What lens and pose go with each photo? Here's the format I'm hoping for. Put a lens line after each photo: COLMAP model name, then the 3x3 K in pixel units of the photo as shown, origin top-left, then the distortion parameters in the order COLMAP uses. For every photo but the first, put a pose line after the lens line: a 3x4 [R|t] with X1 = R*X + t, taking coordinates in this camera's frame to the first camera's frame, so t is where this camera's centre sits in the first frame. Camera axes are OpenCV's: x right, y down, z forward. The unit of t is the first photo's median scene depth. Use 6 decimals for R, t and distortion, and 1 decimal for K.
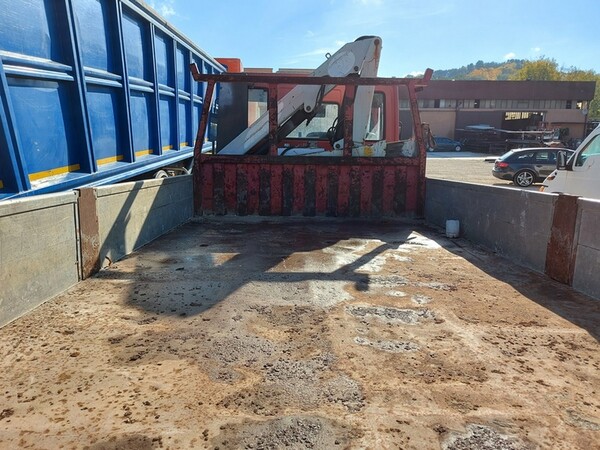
lens RADIAL K [[430.9, 0, 299.2], [0, 430.9, 223.1], [0, 0, 1]] dist [0.055882, -0.041923]
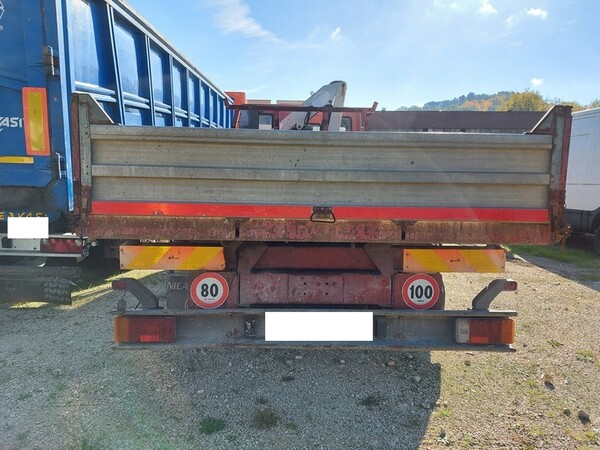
lens RADIAL K [[430.9, 0, 300.0], [0, 430.9, 228.3], [0, 0, 1]] dist [0.055882, -0.041923]
pose [[0.999955, -0.002565, 0.009114, 0.007459], [0.003055, 0.998528, -0.054160, 0.152989], [-0.008961, 0.054185, 0.998491, -0.442313]]
